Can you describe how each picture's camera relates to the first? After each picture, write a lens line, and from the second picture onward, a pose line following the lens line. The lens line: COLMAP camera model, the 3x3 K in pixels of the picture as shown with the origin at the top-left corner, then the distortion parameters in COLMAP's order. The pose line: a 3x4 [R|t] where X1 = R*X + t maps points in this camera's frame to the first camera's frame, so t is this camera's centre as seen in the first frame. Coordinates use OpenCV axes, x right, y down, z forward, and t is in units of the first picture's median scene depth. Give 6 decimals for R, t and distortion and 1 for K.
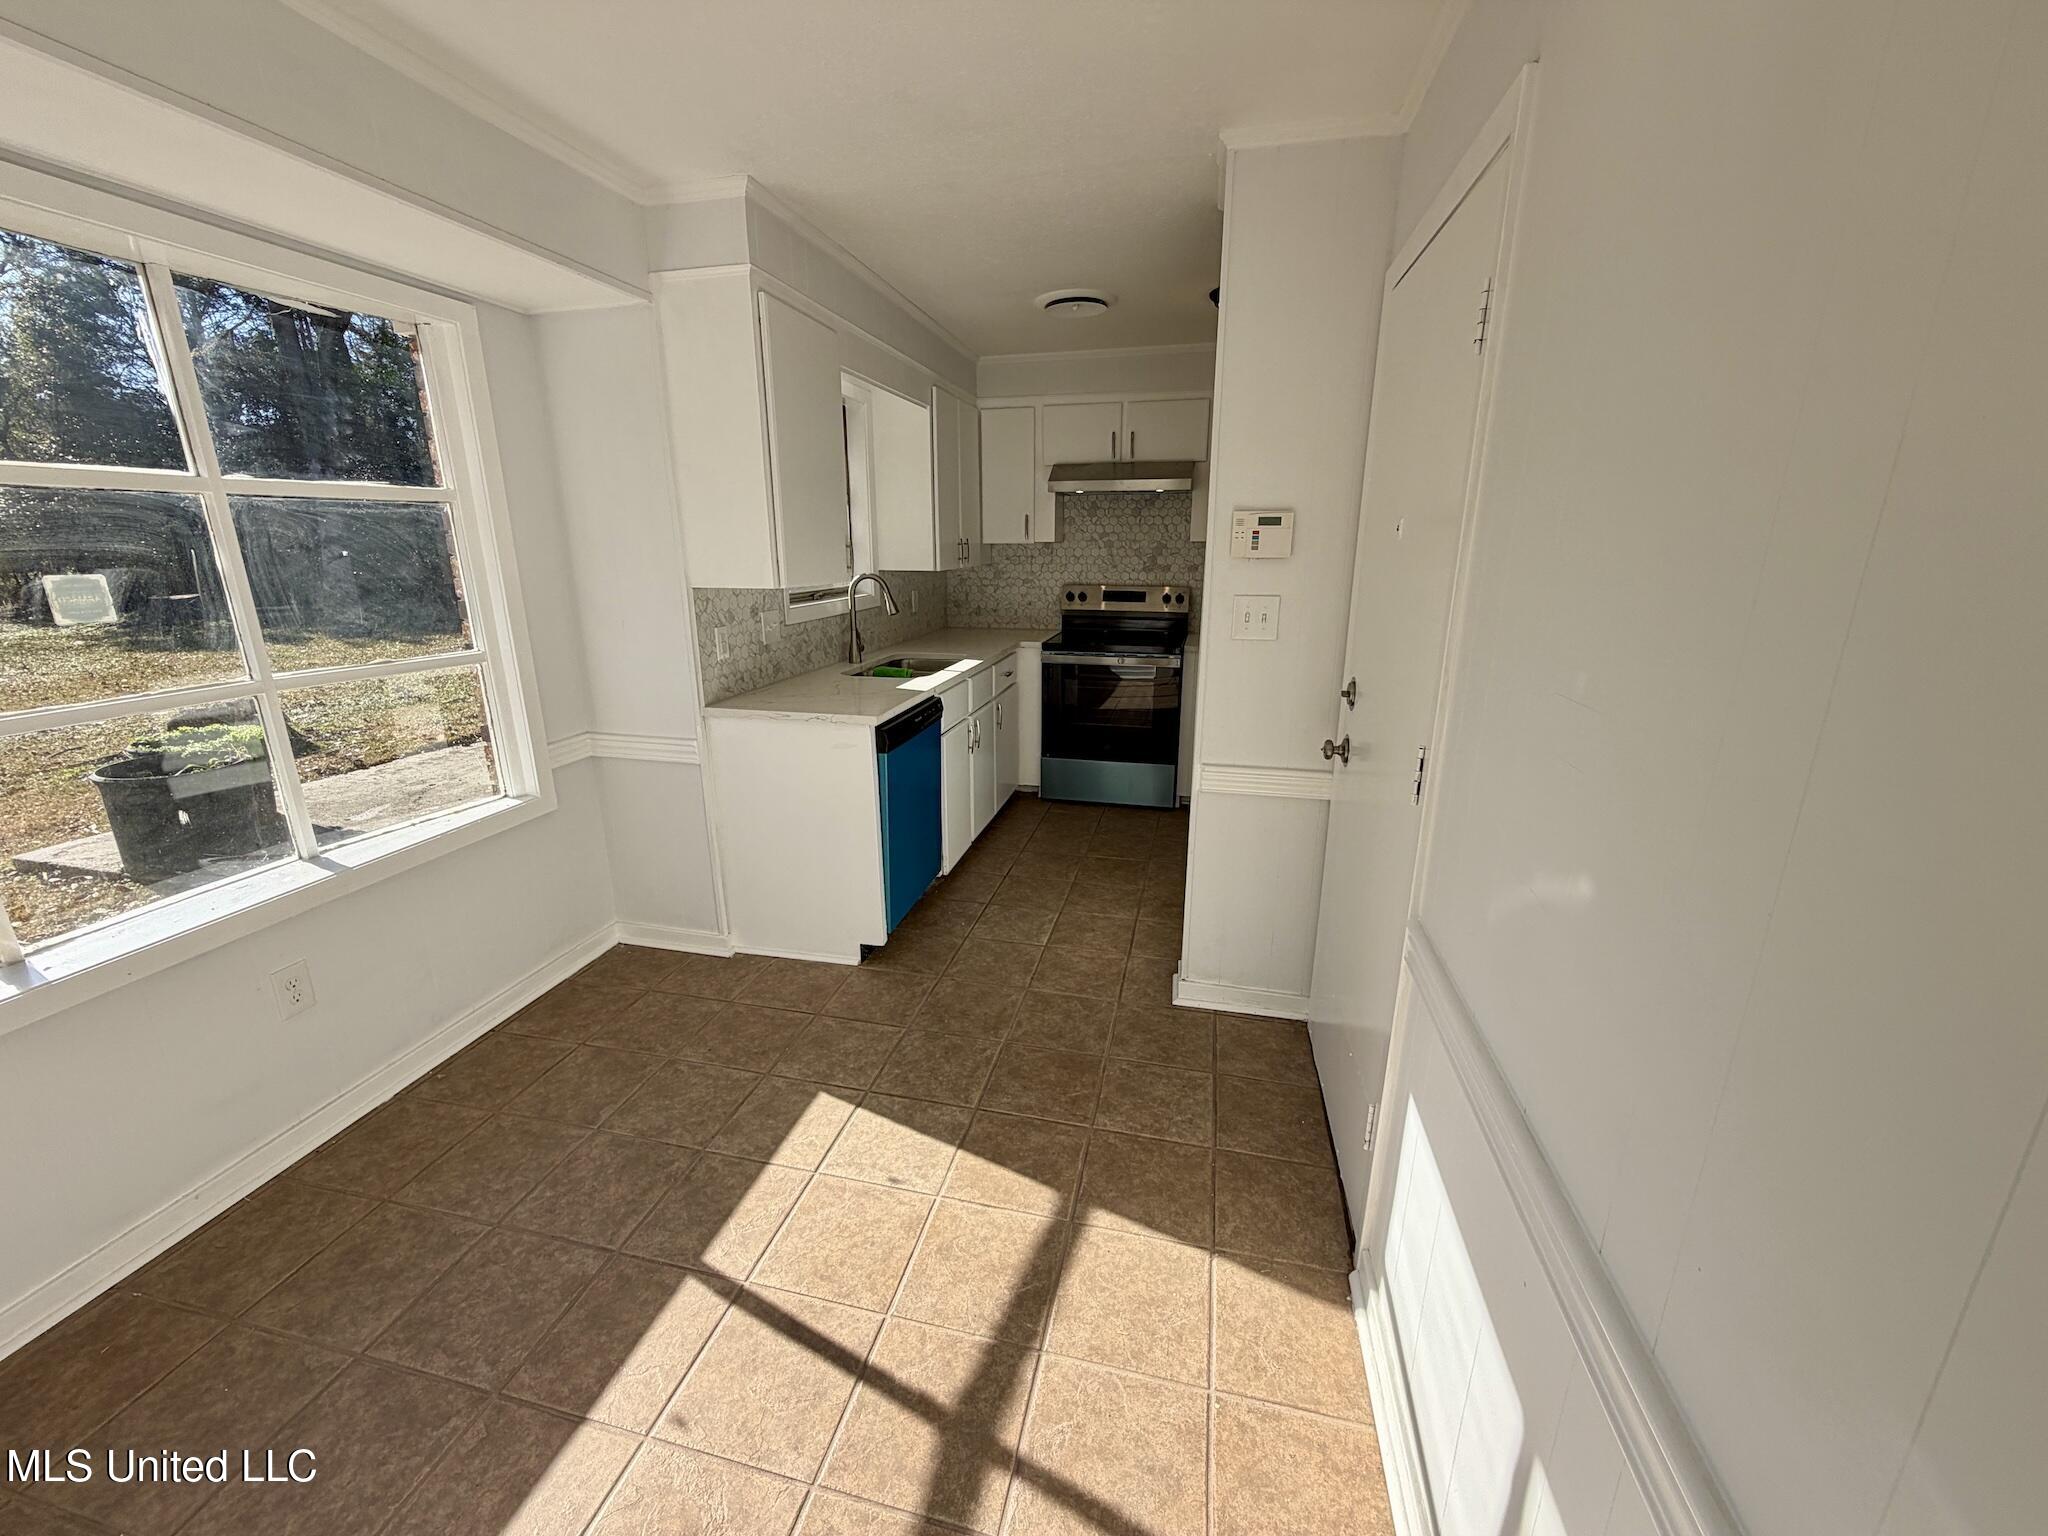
lens RADIAL K [[822.1, 0, 1014.1], [0, 822.1, 774.4], [0, 0, 1]] dist [0.006421, -0.000211]
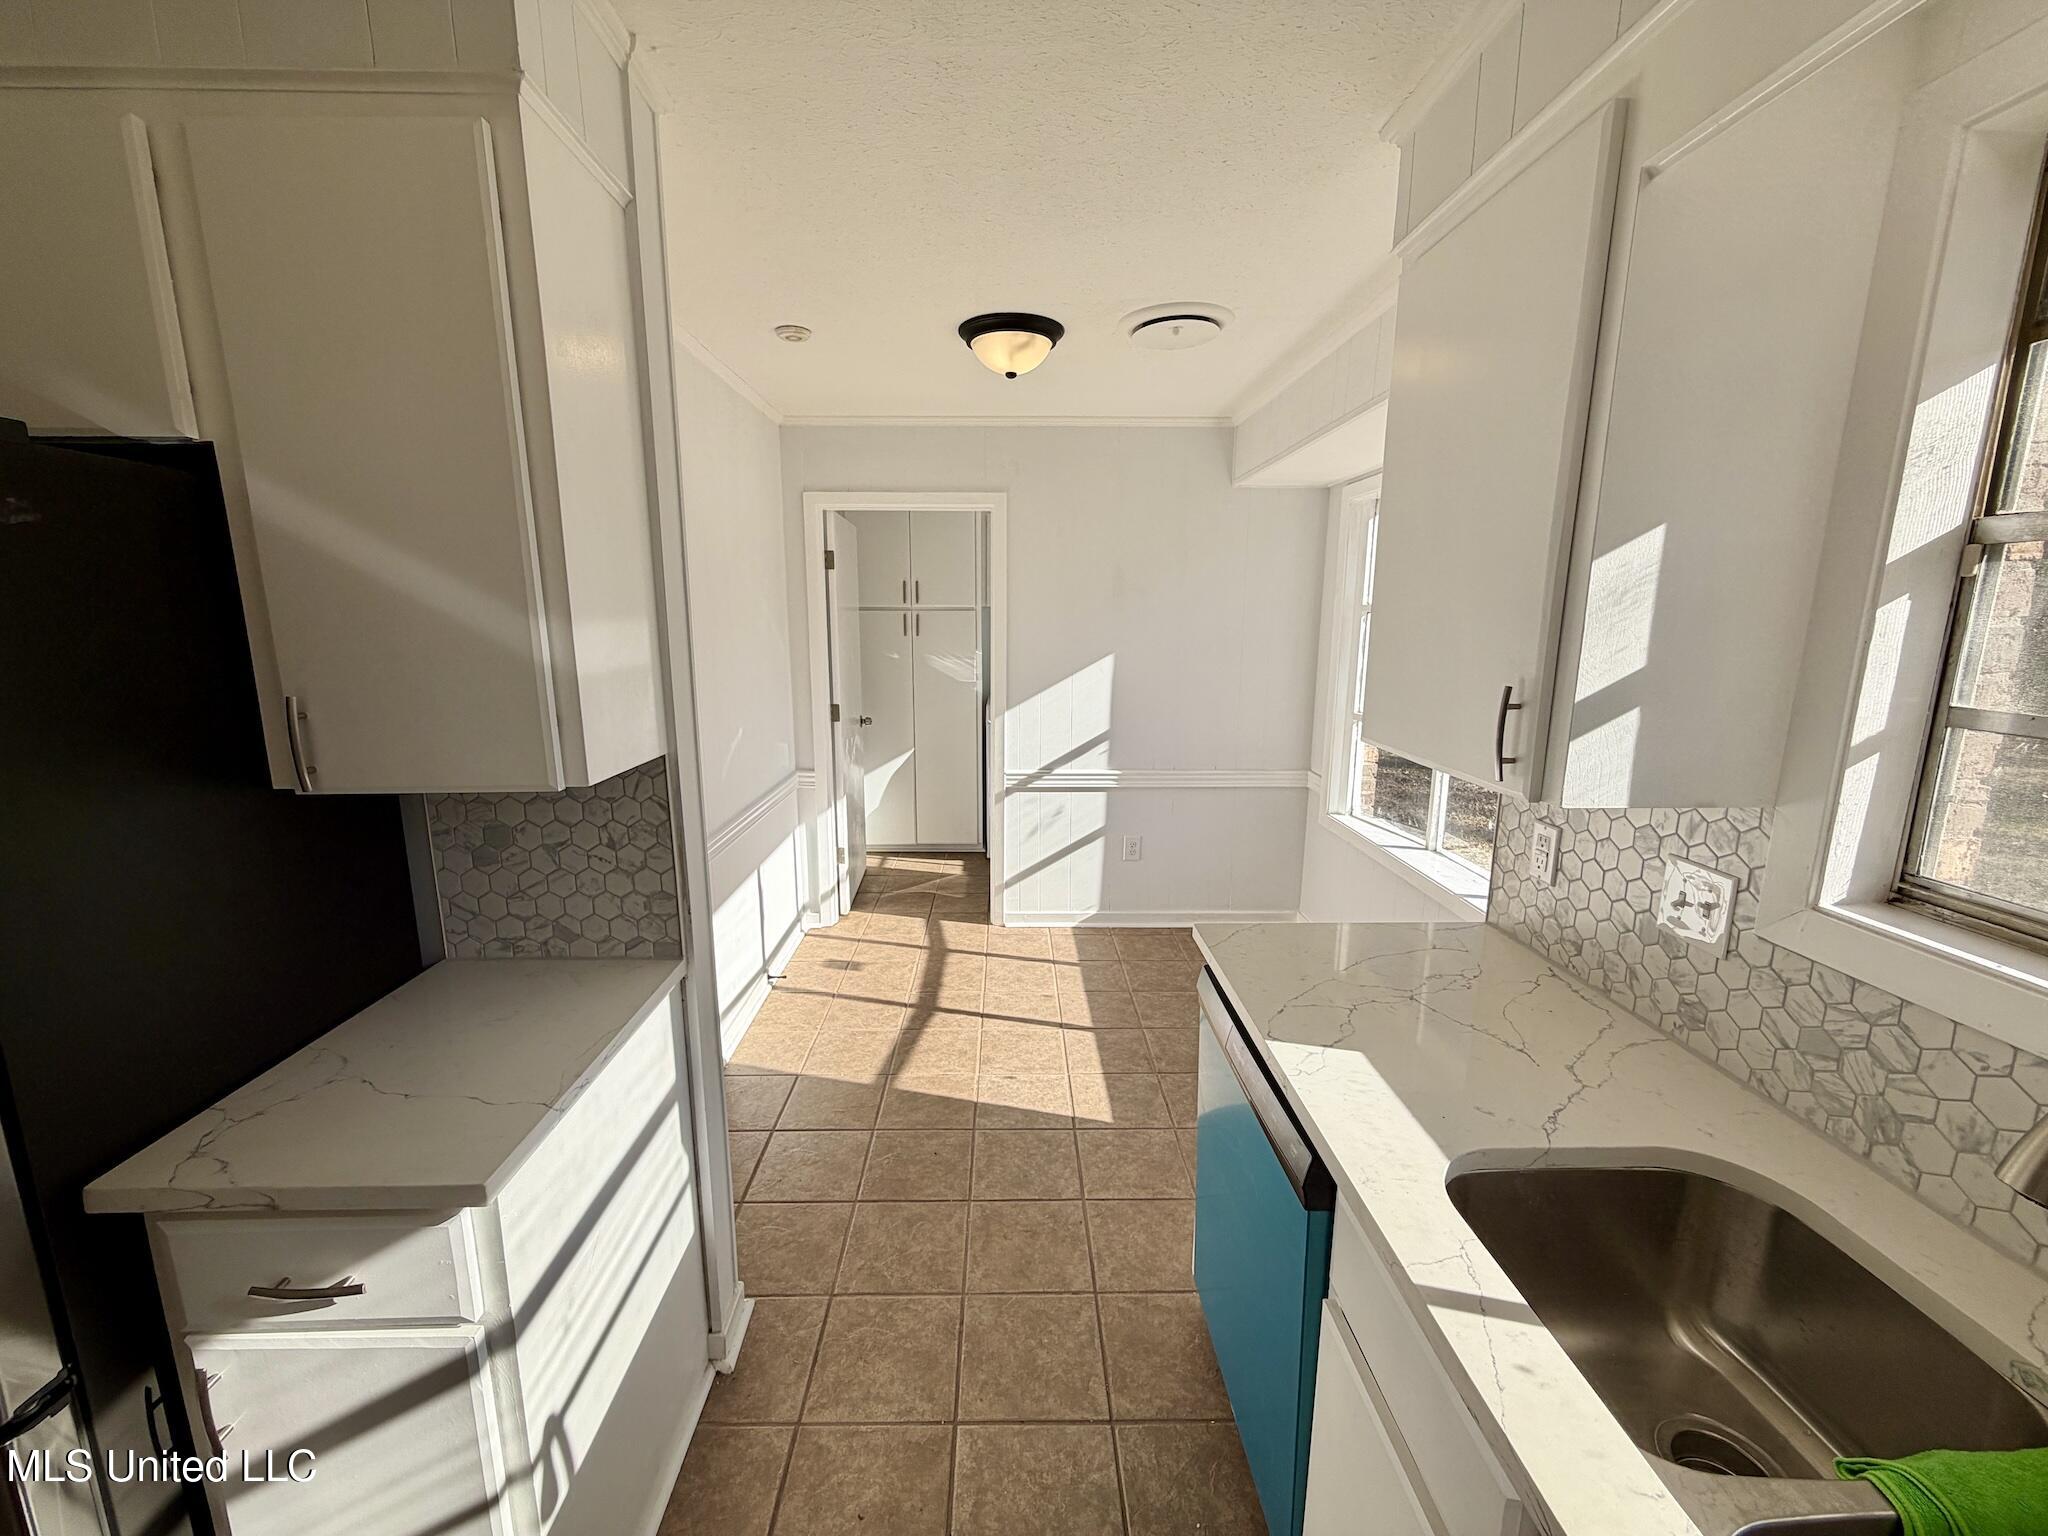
lens RADIAL K [[822.1, 0, 1014.1], [0, 822.1, 765.4], [0, 0, 1]] dist [0.006421, -0.000211]
pose [[-0.969616, 0.050025, -0.239461, 0.076914], [-0.062575, 0.895584, 0.440469, -0.287524], [0.236492, 0.442071, -0.865243, 0.910814]]
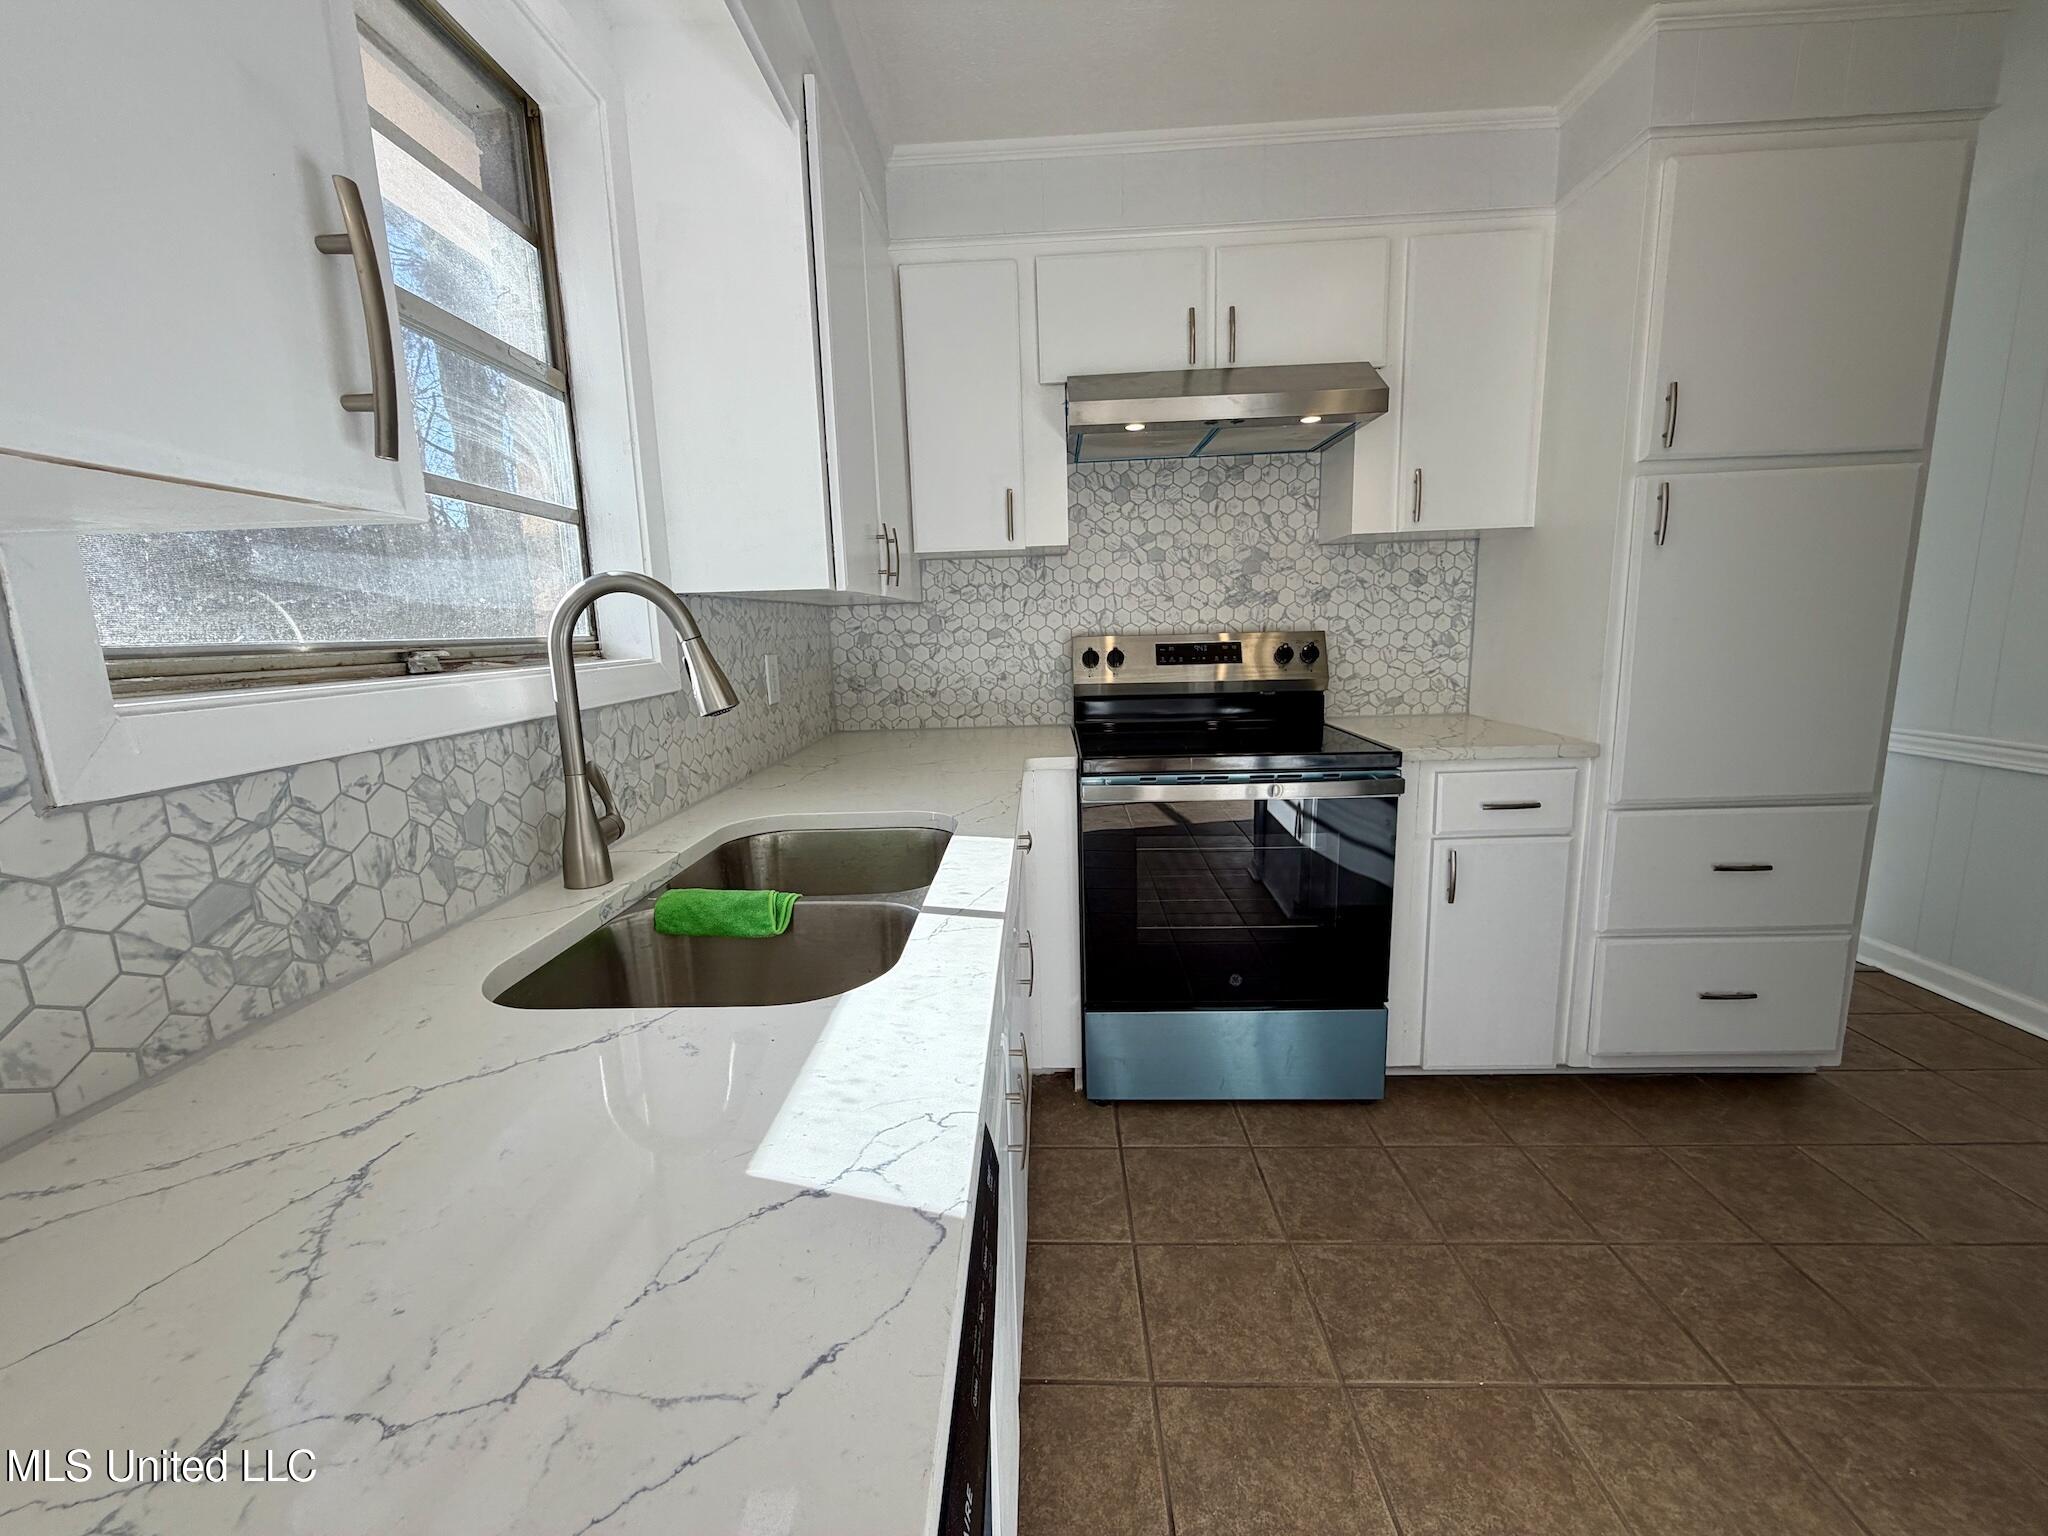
lens RADIAL K [[822.1, 0, 1016.0], [0, 822.1, 762.9], [0, 0, 1]] dist [0.006421, -0.000211]
pose [[0.979521, -0.062041, 0.191547, -0.087248], [0.083840, 0.990623, -0.107879, -0.118667], [-0.183058, 0.121729, 0.975537, 0.606194]]
